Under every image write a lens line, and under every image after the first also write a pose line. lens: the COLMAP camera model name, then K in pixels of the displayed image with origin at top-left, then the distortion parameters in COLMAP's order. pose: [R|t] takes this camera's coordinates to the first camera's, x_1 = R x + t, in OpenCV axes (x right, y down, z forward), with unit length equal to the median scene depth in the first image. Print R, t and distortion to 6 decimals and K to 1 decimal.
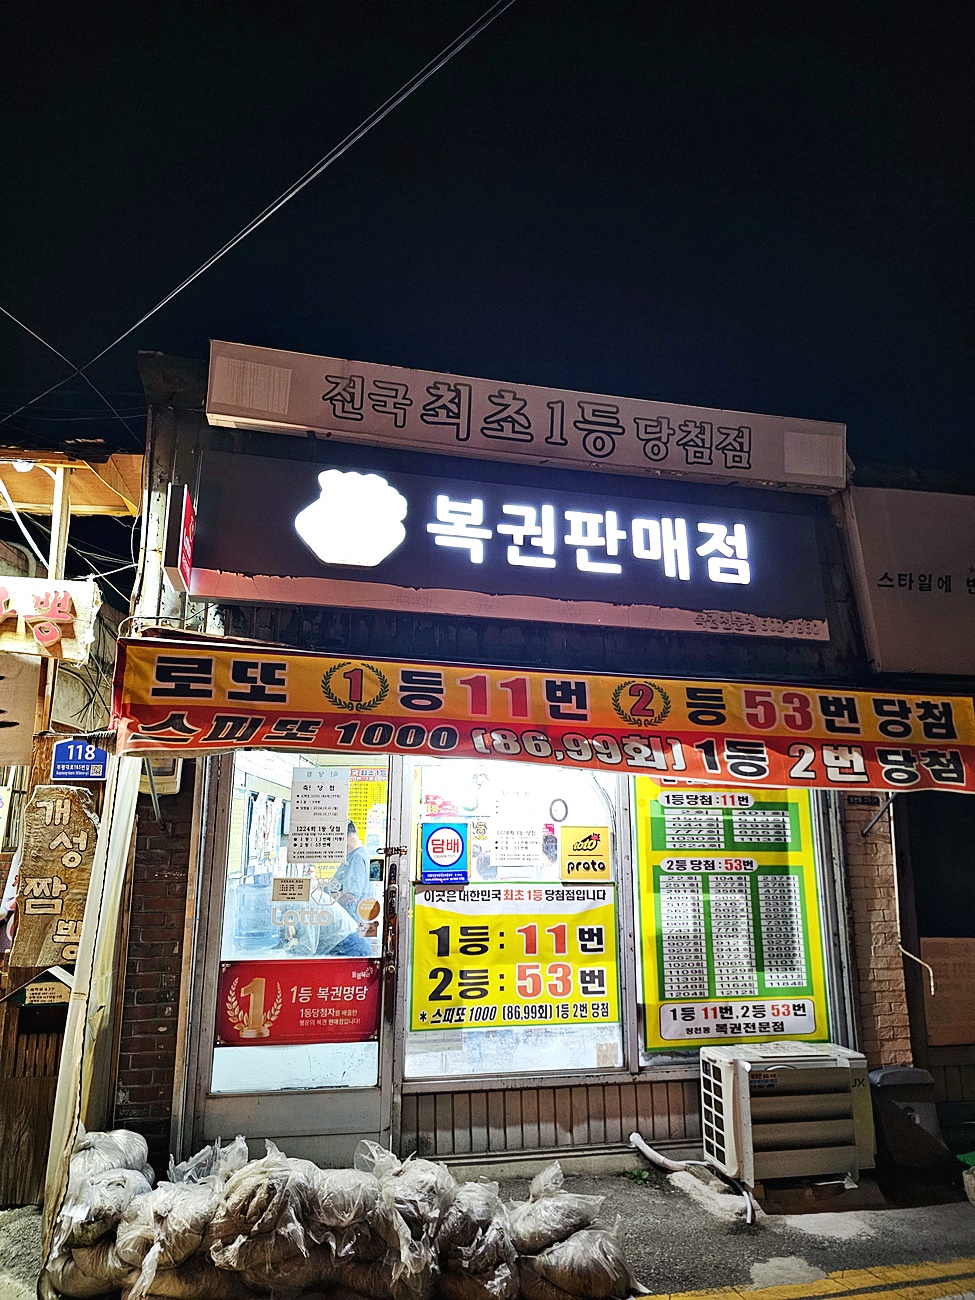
lens RADIAL K [[851.6, 0, 482.0], [0, 851.6, 635.8], [0, 0, 1]] dist [0.093013, -0.076043]
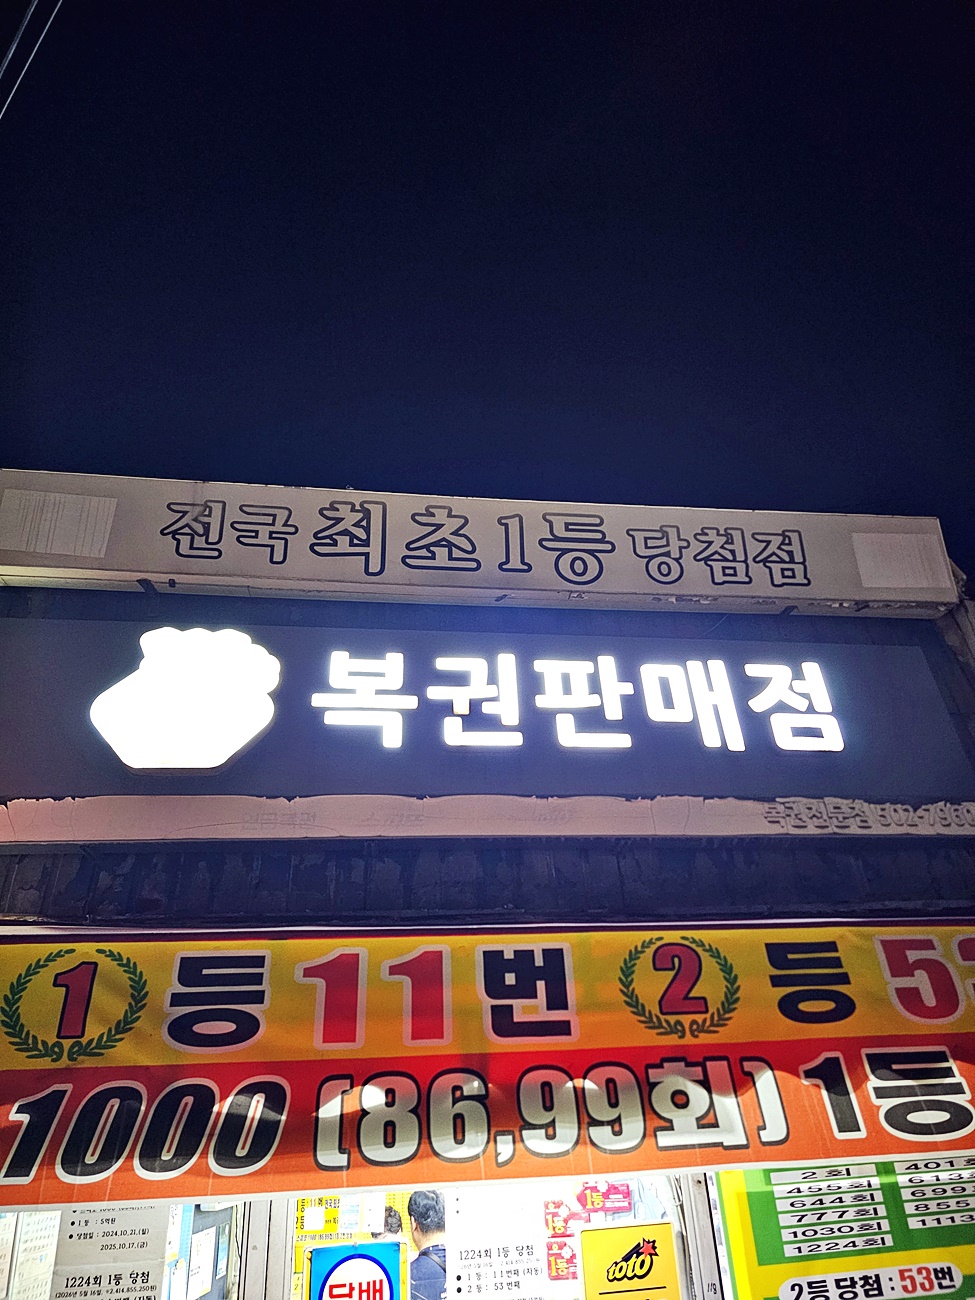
lens RADIAL K [[845.3, 0, 488.5], [0, 845.3, 635.0], [0, 0, 1]] dist [0.096925, -0.080896]
pose [[0.993662, -0.097432, -0.056053, 0.102891], [0.078862, 0.959620, -0.270020, 0.007416], [0.080098, 0.263888, 0.961222, 0.375779]]
